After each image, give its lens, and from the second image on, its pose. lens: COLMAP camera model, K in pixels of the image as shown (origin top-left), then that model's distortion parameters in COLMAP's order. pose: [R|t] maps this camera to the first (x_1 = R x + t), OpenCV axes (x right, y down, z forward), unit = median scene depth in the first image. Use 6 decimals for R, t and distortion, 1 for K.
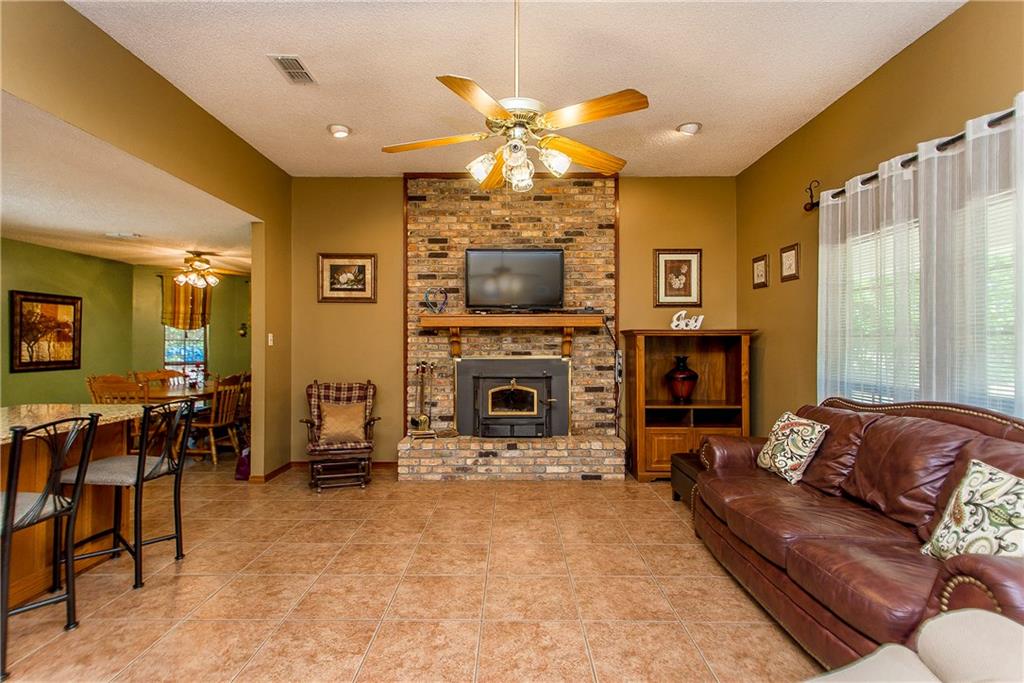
lens RADIAL K [[526.6, 0, 494.1], [0, 526.6, 342.6], [0, 0, 1]] dist [0.000010, 0.000568]
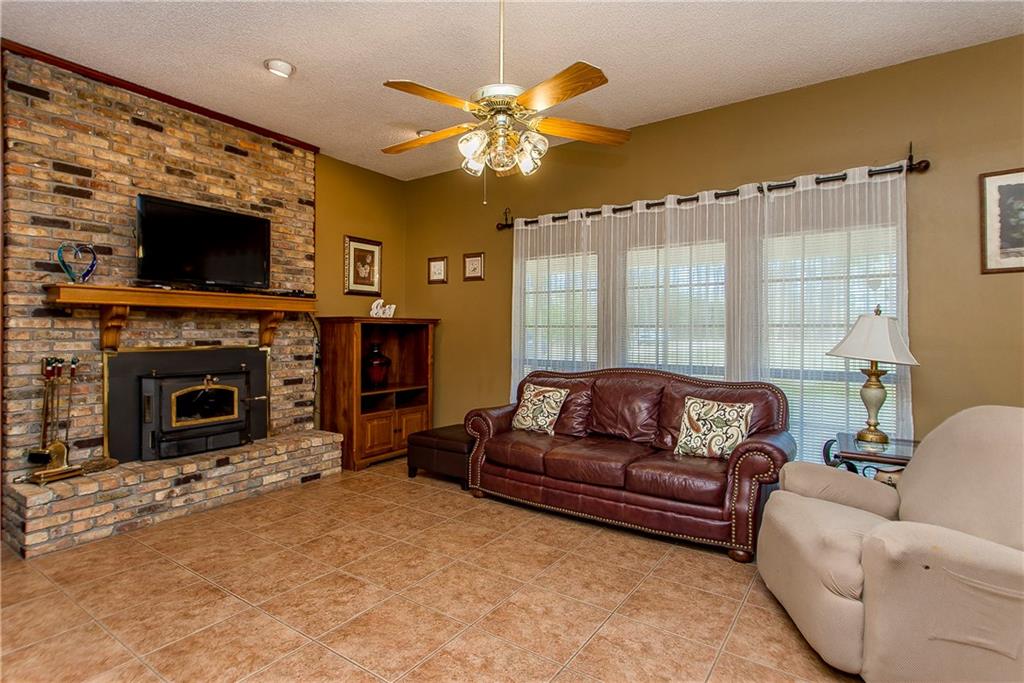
lens RADIAL K [[526.6, 0, 509.7], [0, 526.6, 336.8], [0, 0, 1]] dist [0.000010, 0.000568]
pose [[0.544911, -0.005474, 0.838476, -0.361824], [-0.006295, 0.999924, 0.010619, 0.000548], [-0.838471, -0.011065, 0.544835, 0.203952]]
